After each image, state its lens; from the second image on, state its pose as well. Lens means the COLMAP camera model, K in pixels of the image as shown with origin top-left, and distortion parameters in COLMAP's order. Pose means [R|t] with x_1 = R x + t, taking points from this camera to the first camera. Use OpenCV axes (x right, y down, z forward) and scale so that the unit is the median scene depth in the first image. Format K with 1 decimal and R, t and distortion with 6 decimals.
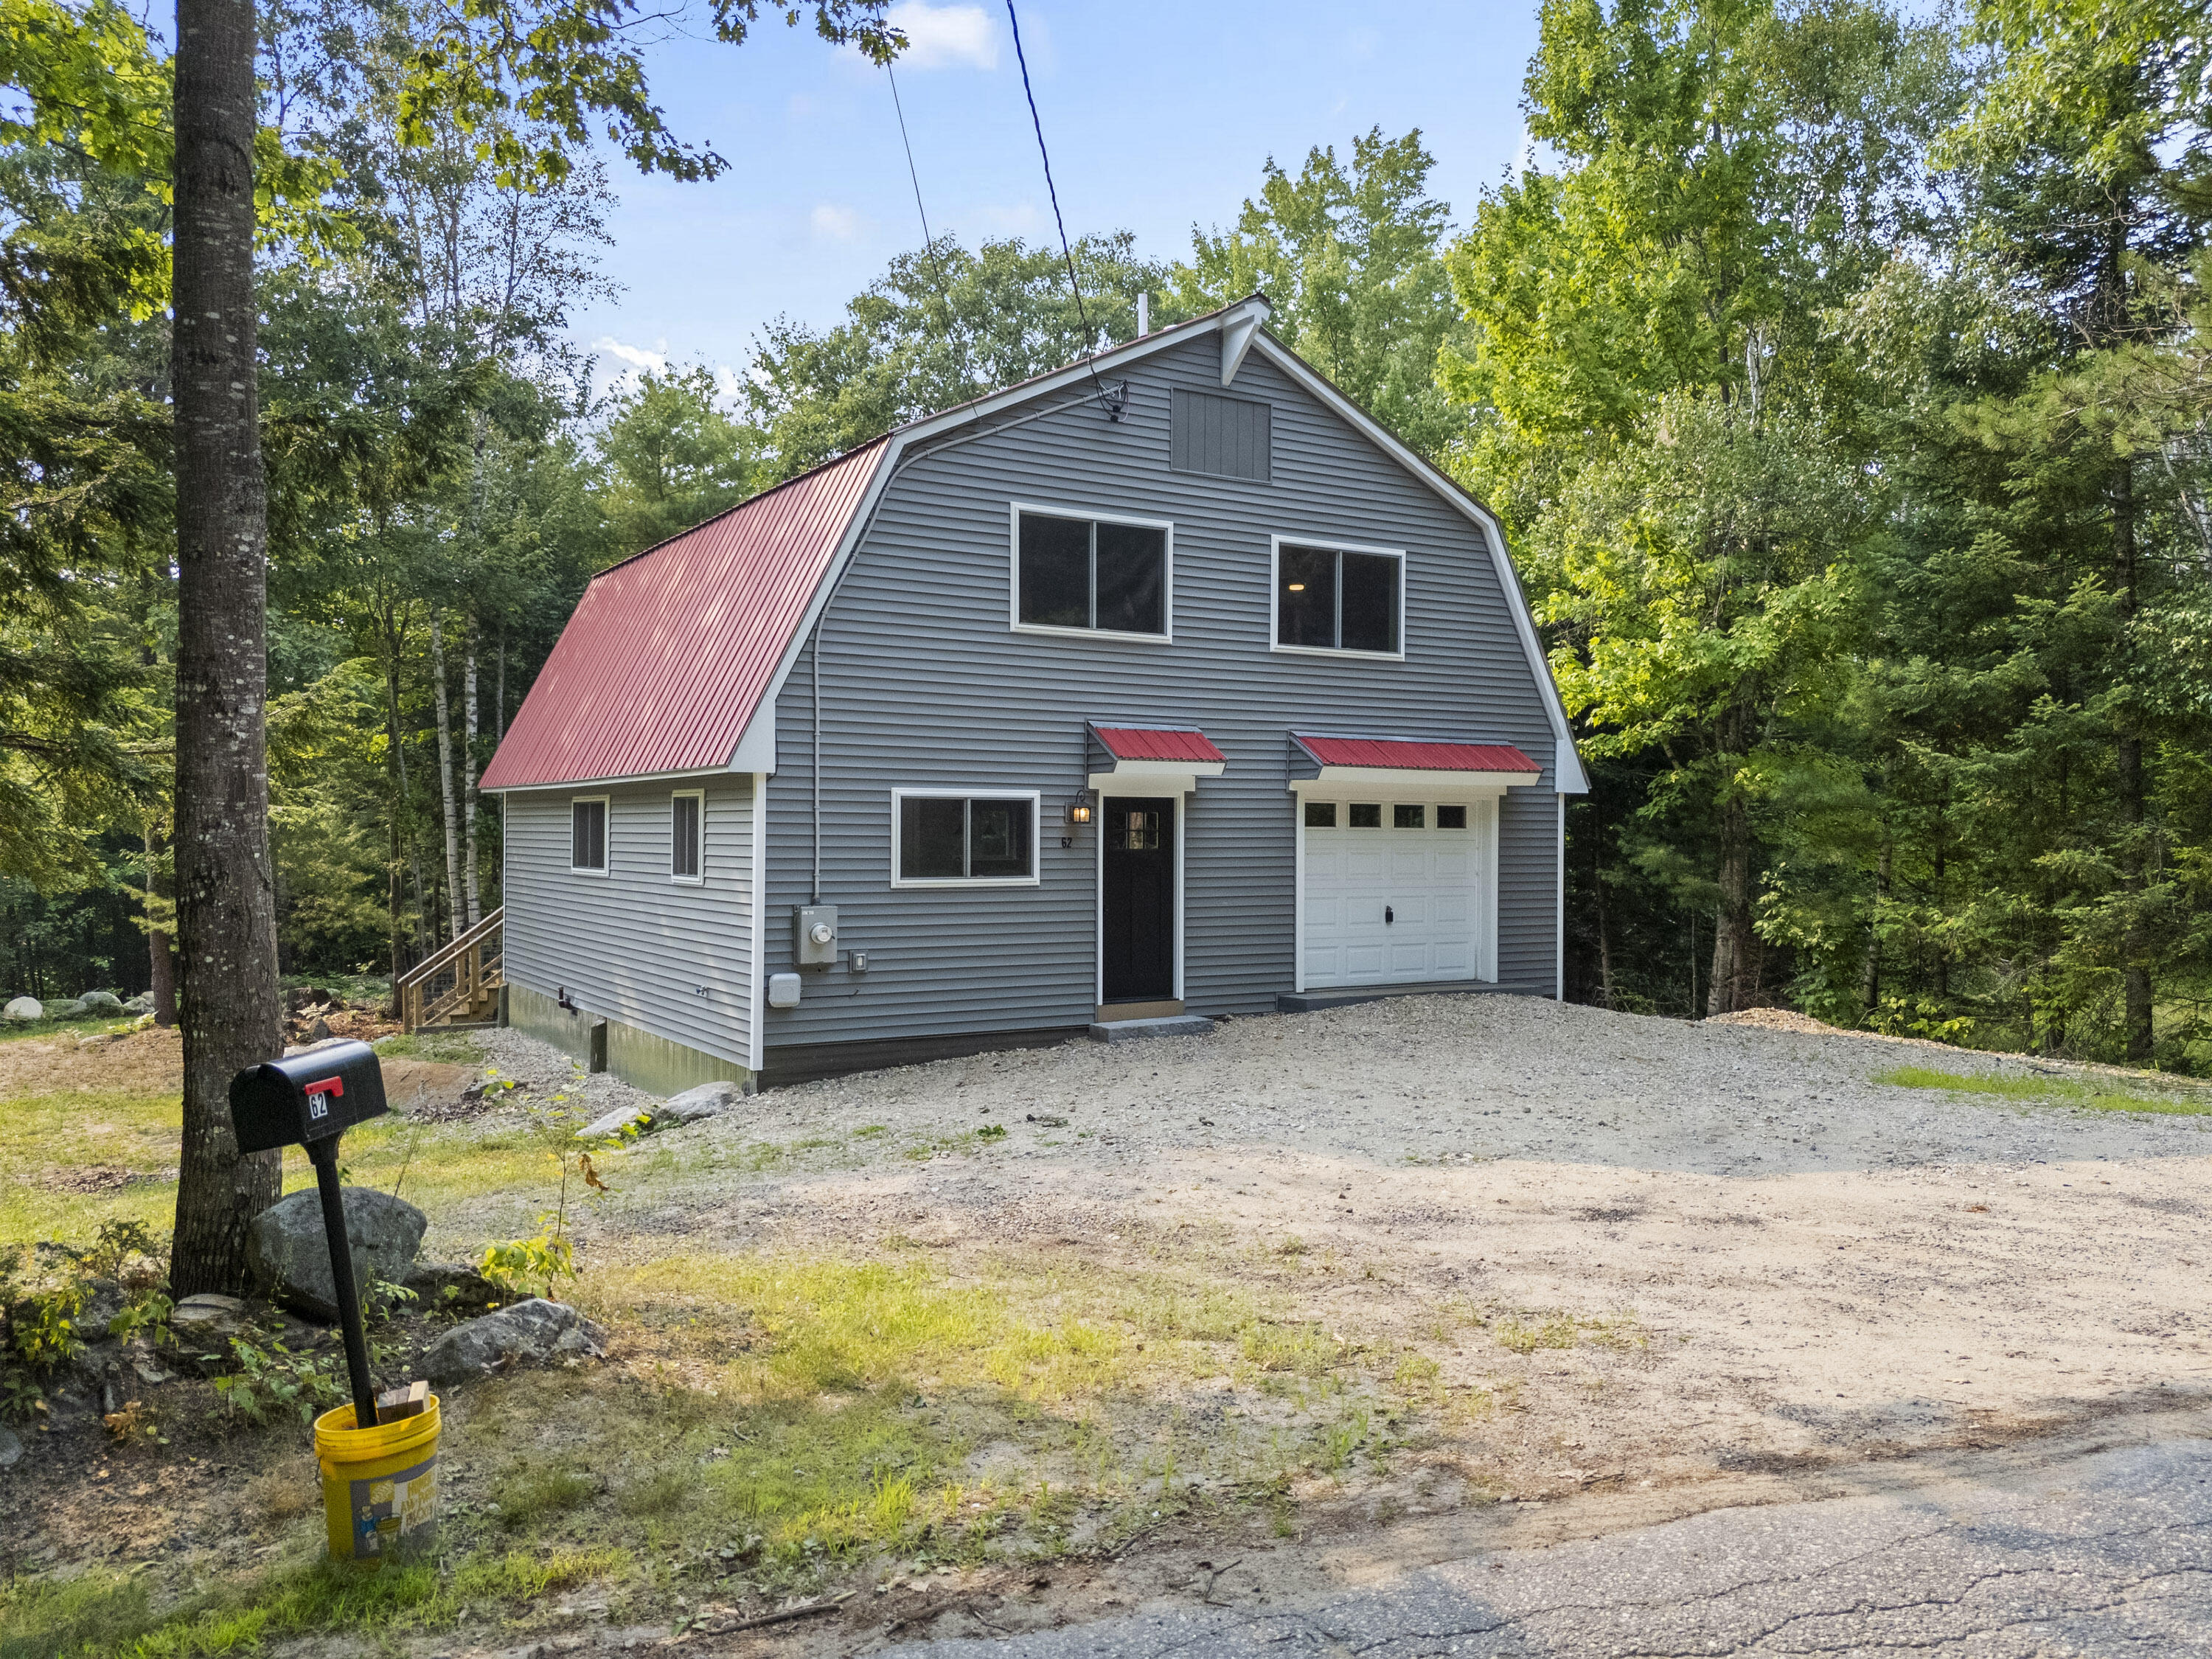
lens RADIAL K [[1629.4, 0, 1106.0], [0, 1629.4, 829.5], [0, 0, 1]] dist [0.058031, -0.037296]
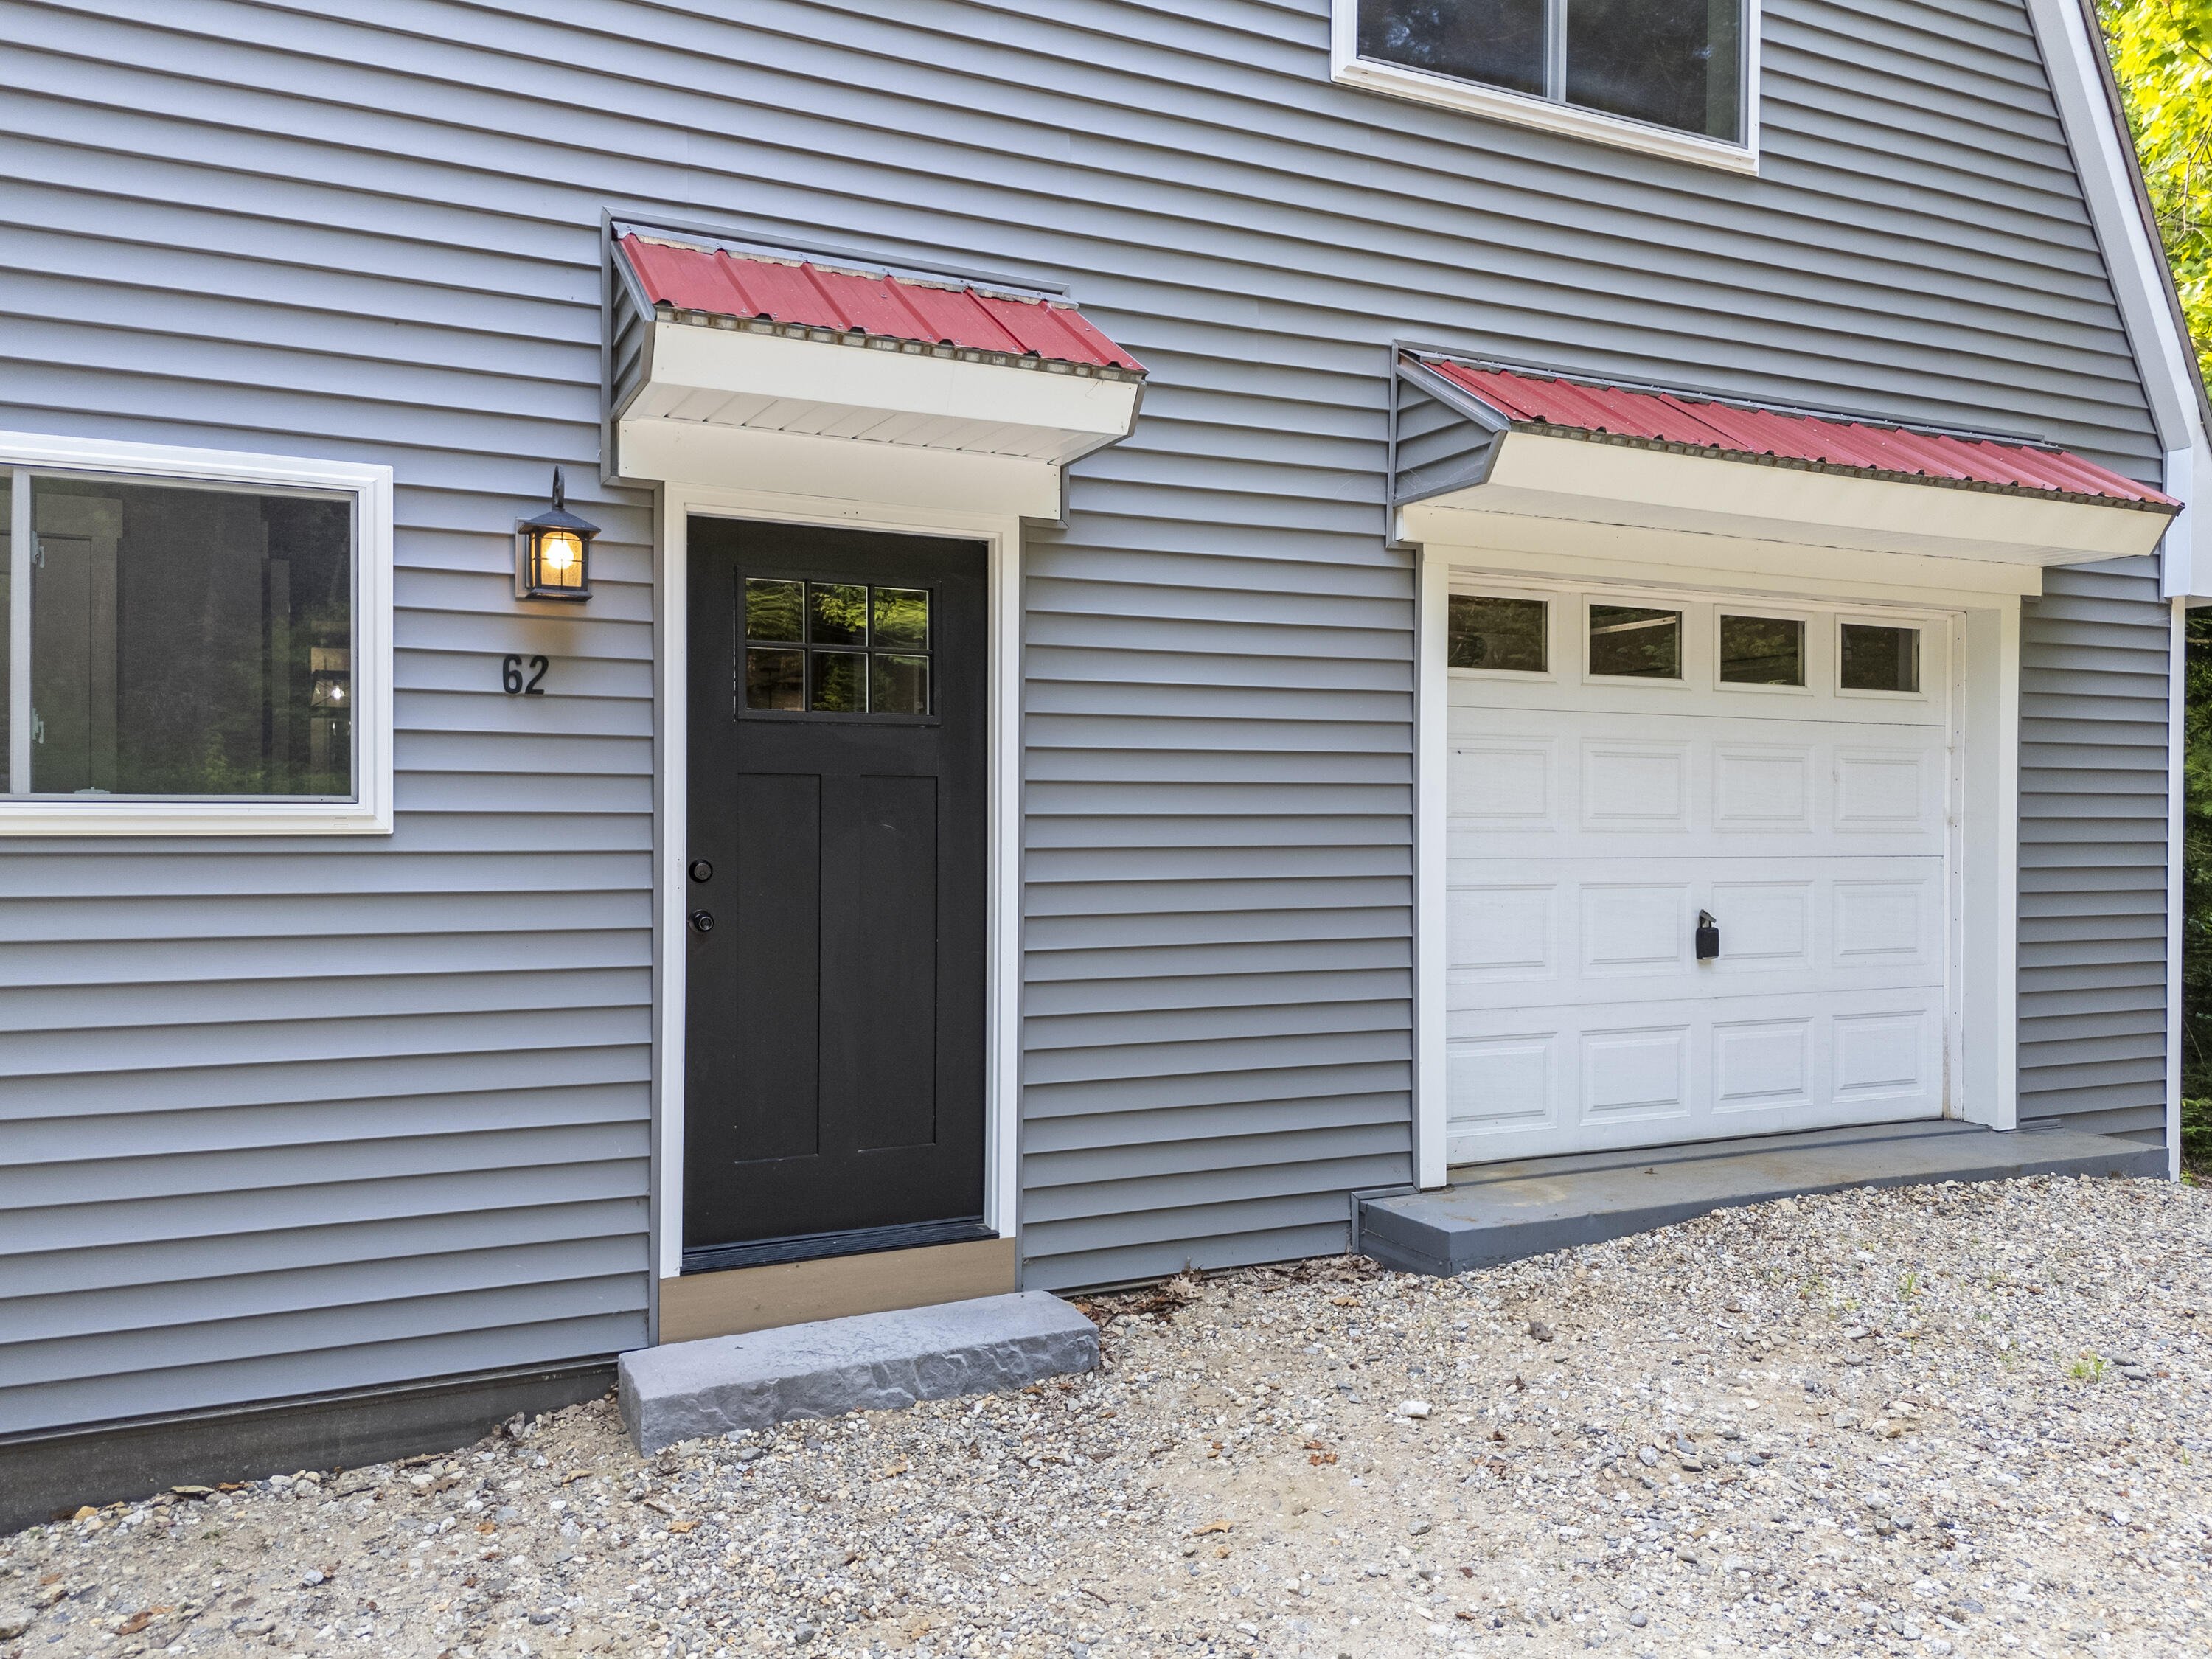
lens RADIAL K [[1637.5, 0, 1106.0], [0, 1637.5, 829.5], [0, 0, 1]] dist [0.027417, -0.004235]
pose [[0.993973, -0.002486, -0.109595, 0.096081], [0.002777, 0.999993, 0.002500, 0.032010], [0.109588, -0.002789, 0.993973, 0.717807]]
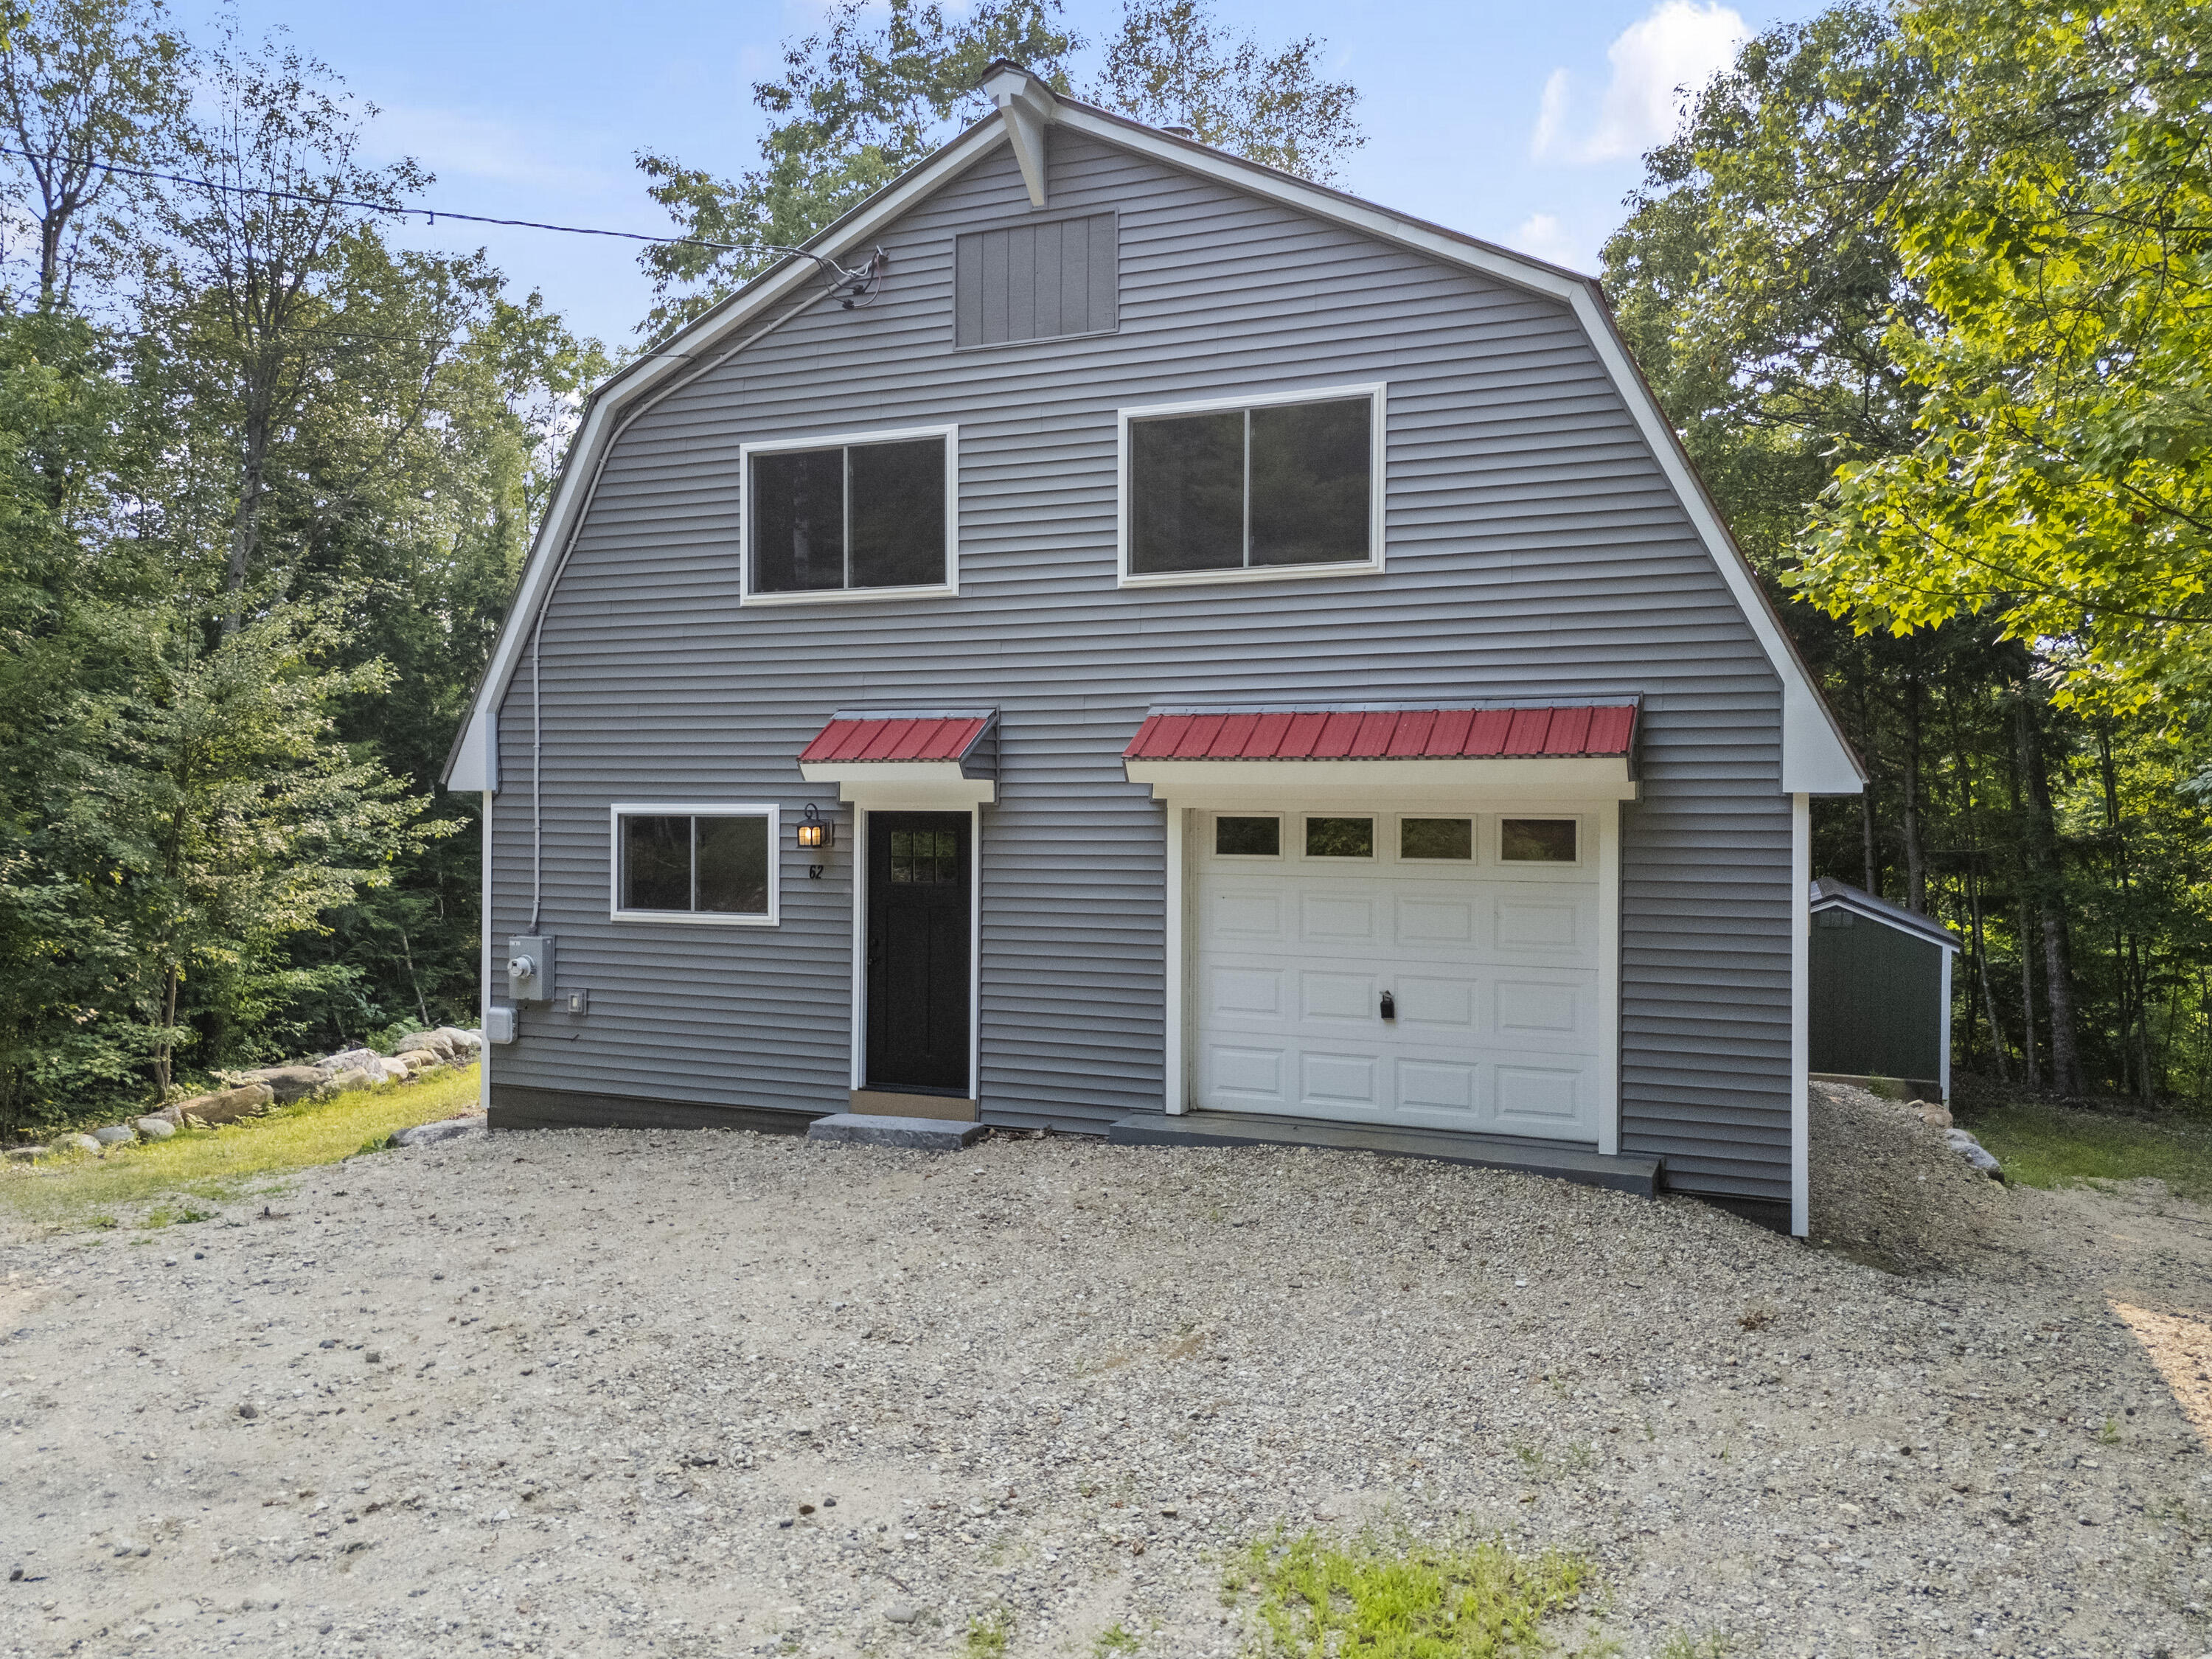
lens RADIAL K [[1625.7, 0, 1114.5], [0, 1625.7, 815.9], [0, 0, 1]] dist [0.066456, -0.044384]
pose [[0.584160, -0.000528, -0.811638, 0.659320], [-0.002456, 0.999994, -0.002418, -0.016224], [0.811635, 0.003406, 0.584155, 0.642706]]
